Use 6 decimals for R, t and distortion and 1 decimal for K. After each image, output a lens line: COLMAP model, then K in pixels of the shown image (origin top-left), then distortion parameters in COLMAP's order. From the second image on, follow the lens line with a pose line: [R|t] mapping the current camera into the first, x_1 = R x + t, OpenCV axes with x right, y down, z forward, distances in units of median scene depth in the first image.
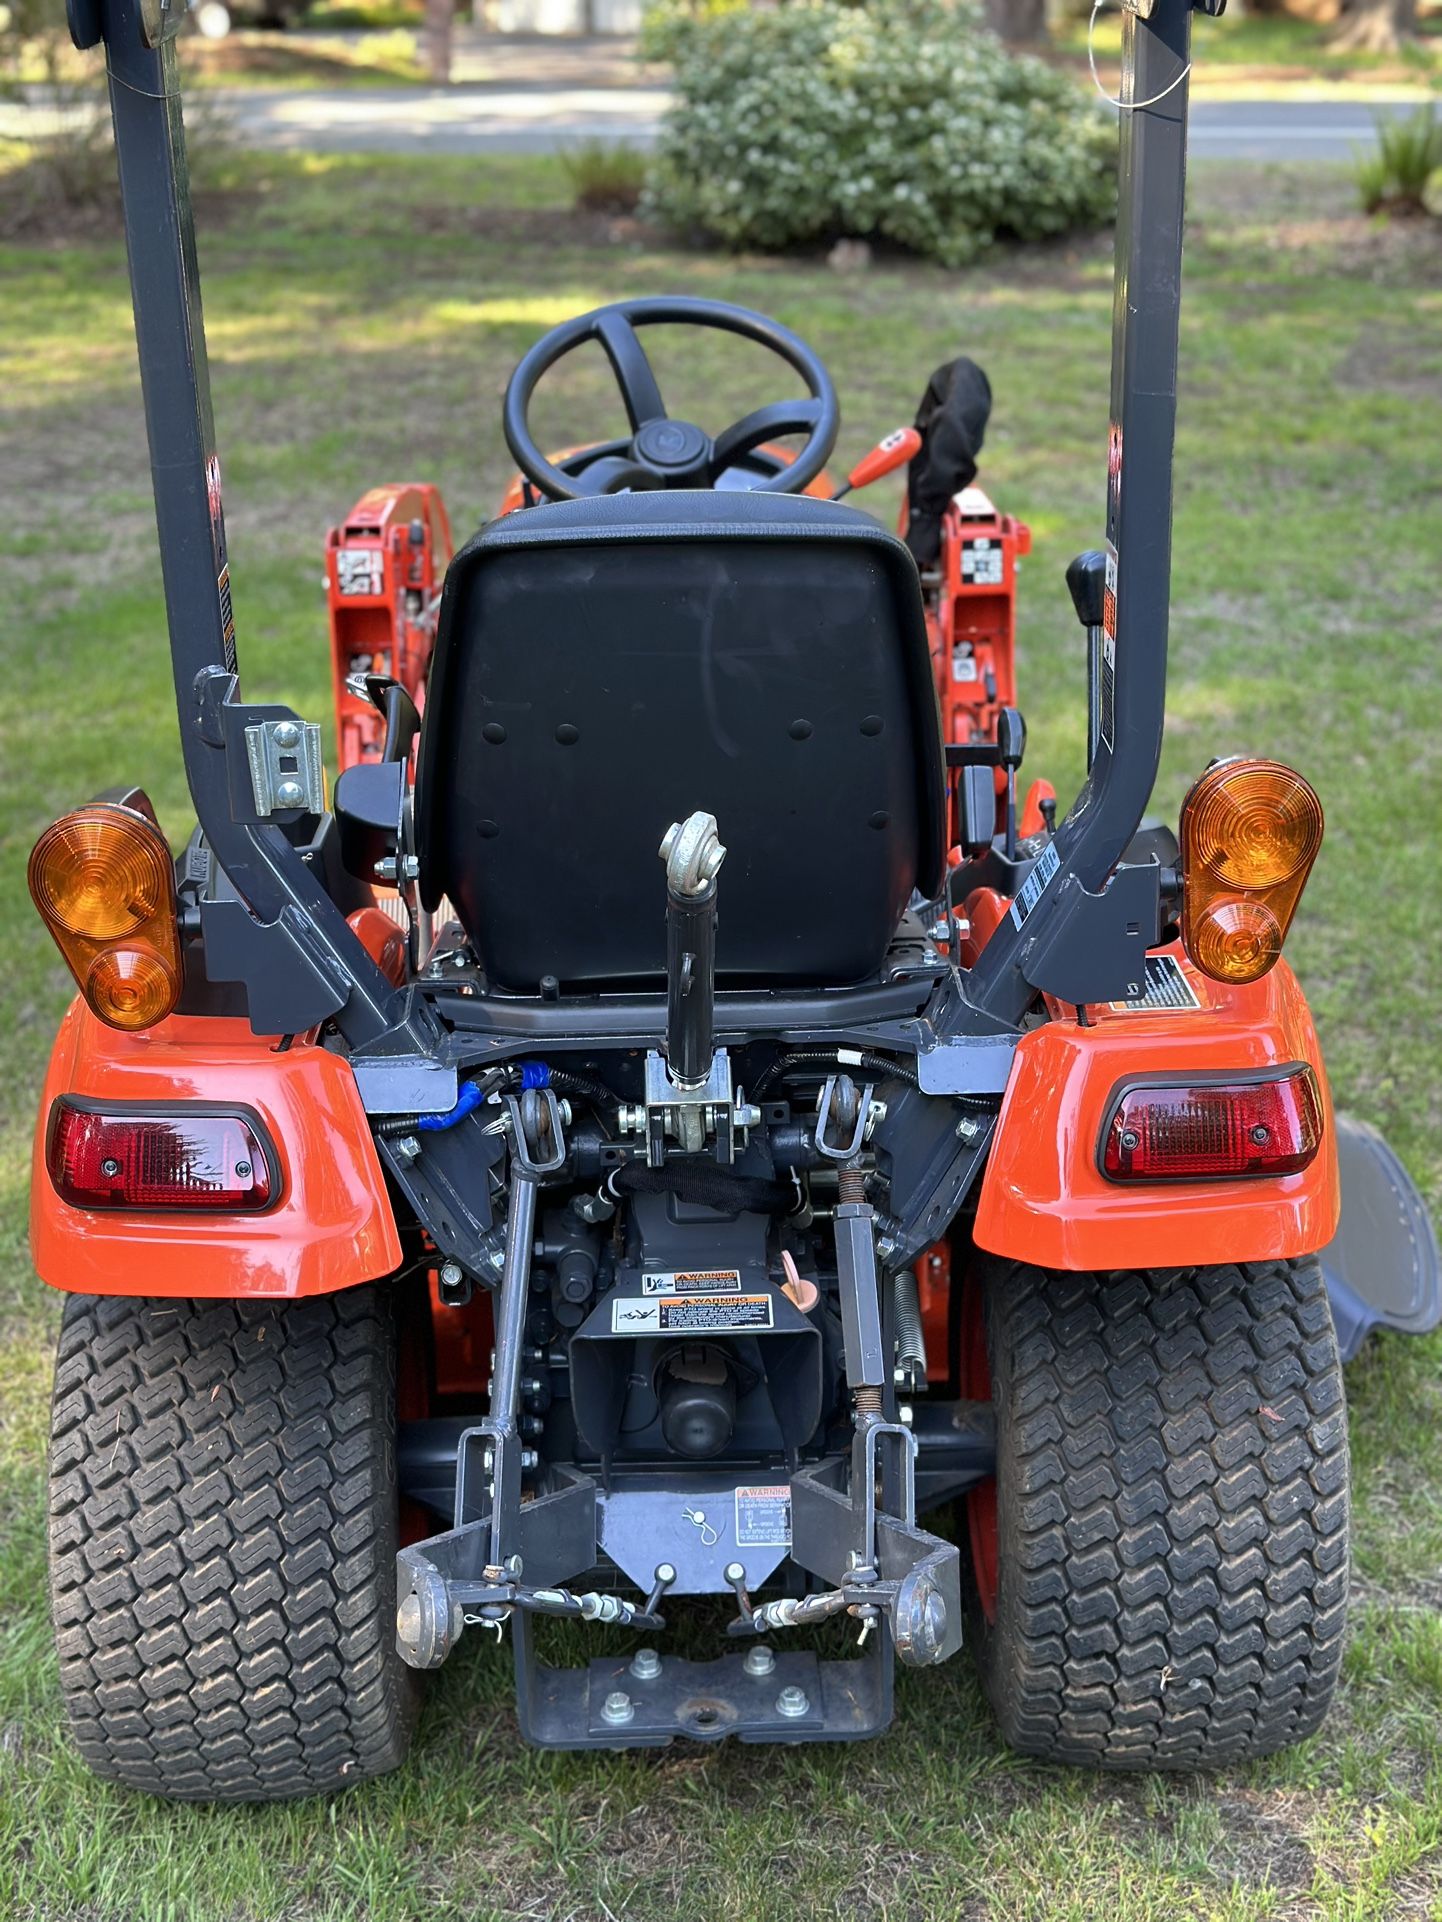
lens RADIAL K [[2670.3, 0, 721.0], [0, 2670.3, 961.0], [0, 0, 1]] dist [0.117477, -0.036789]
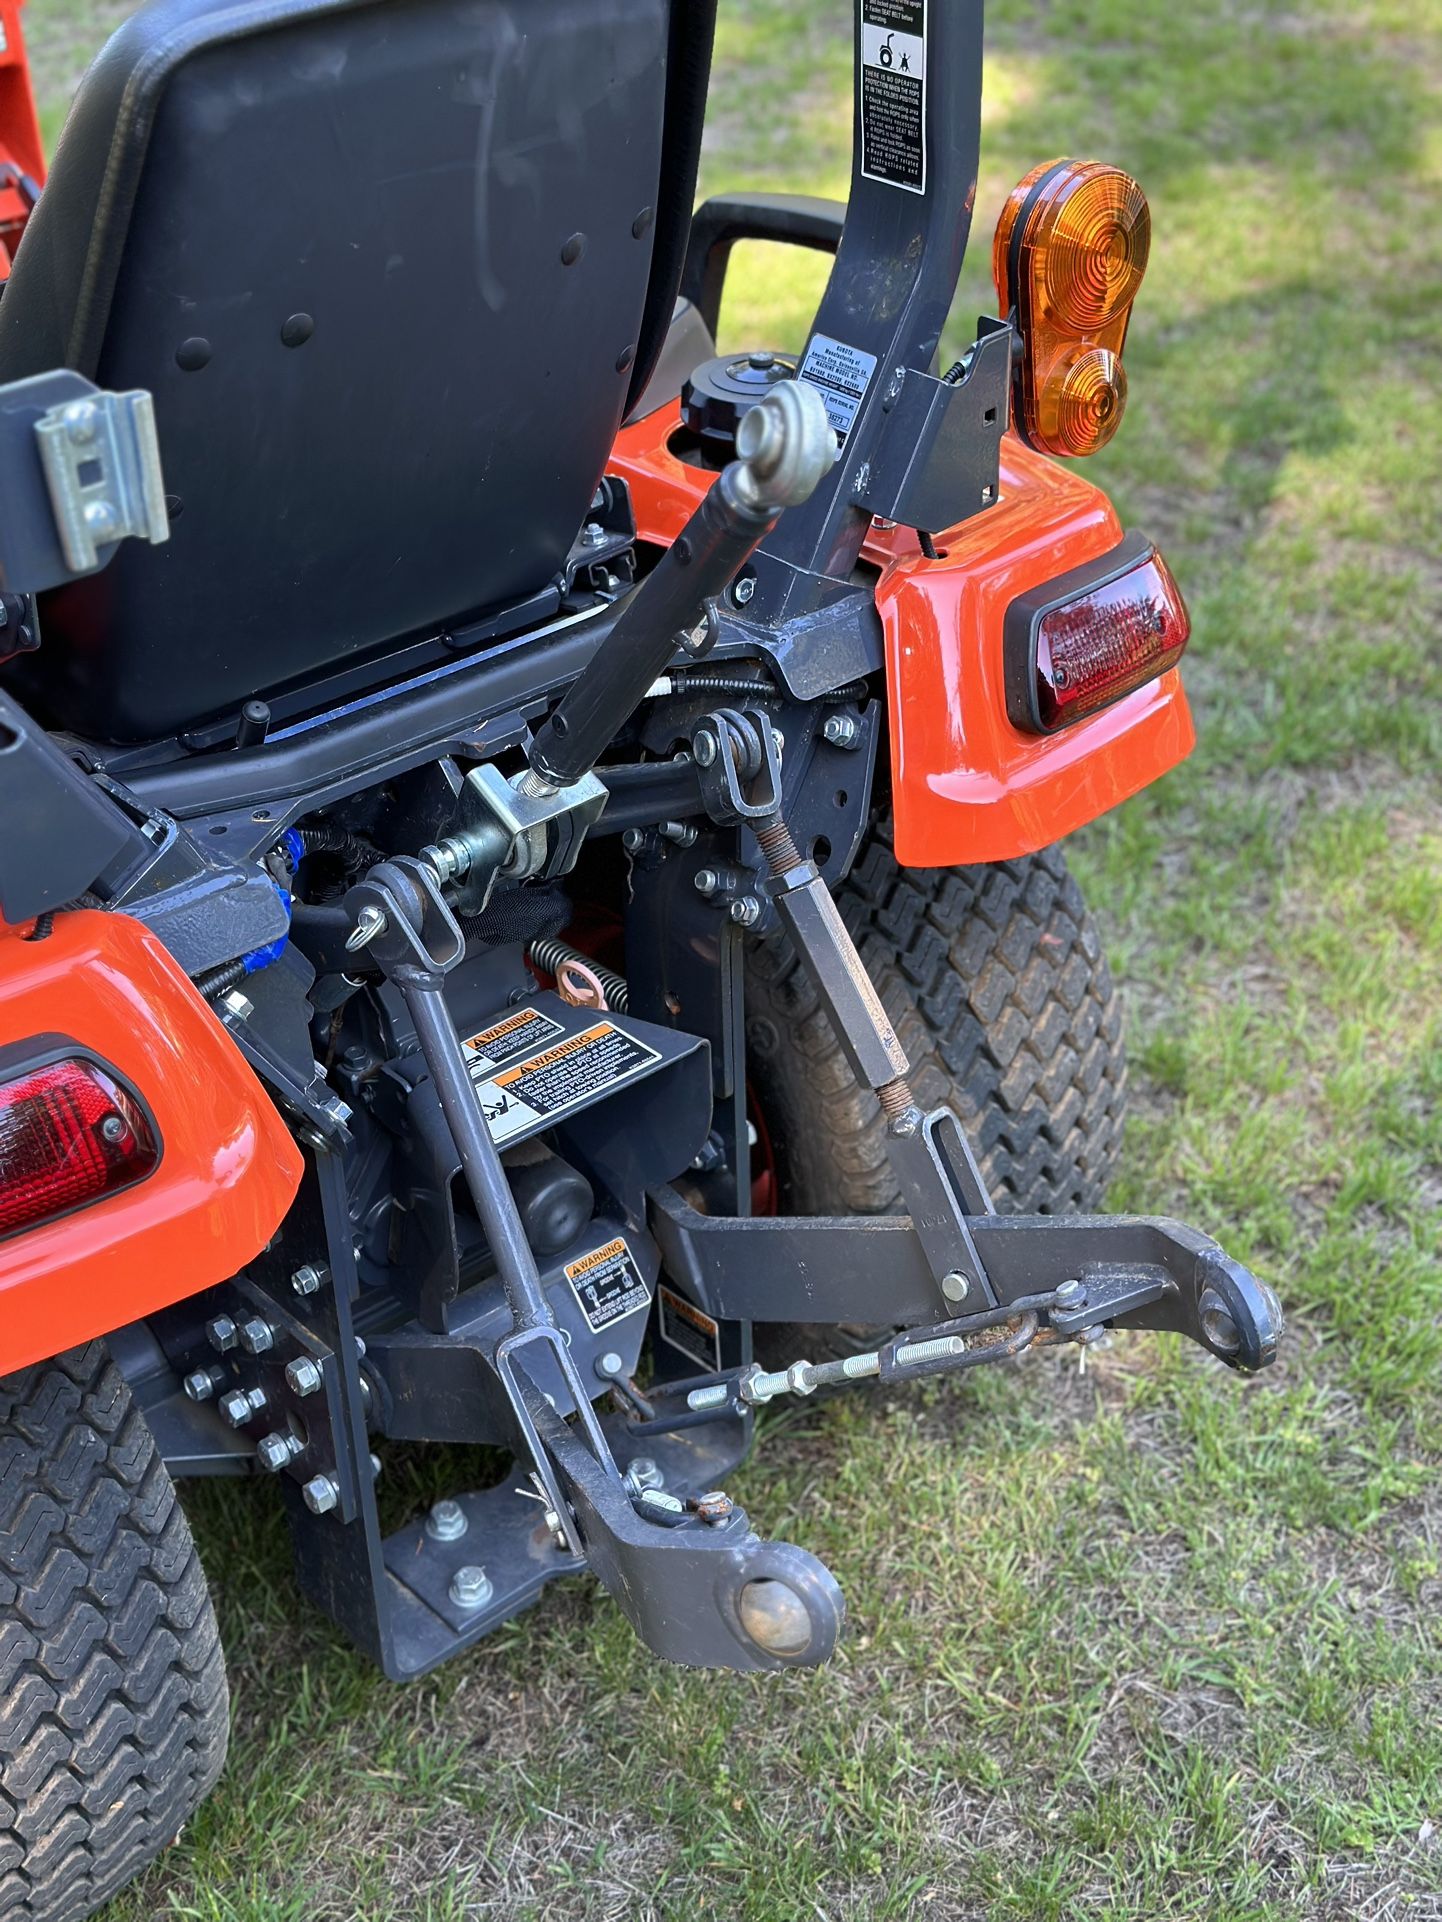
lens RADIAL K [[2670.3, 0, 721.0], [0, 2670.3, 961.0], [0, 0, 1]] dist [0.117477, -0.036789]
pose [[0.777978, -0.347231, 0.523623, -0.369108], [0.240557, 0.934522, 0.262300, -0.087301], [-0.580416, -0.078102, 0.810566, 0.391769]]
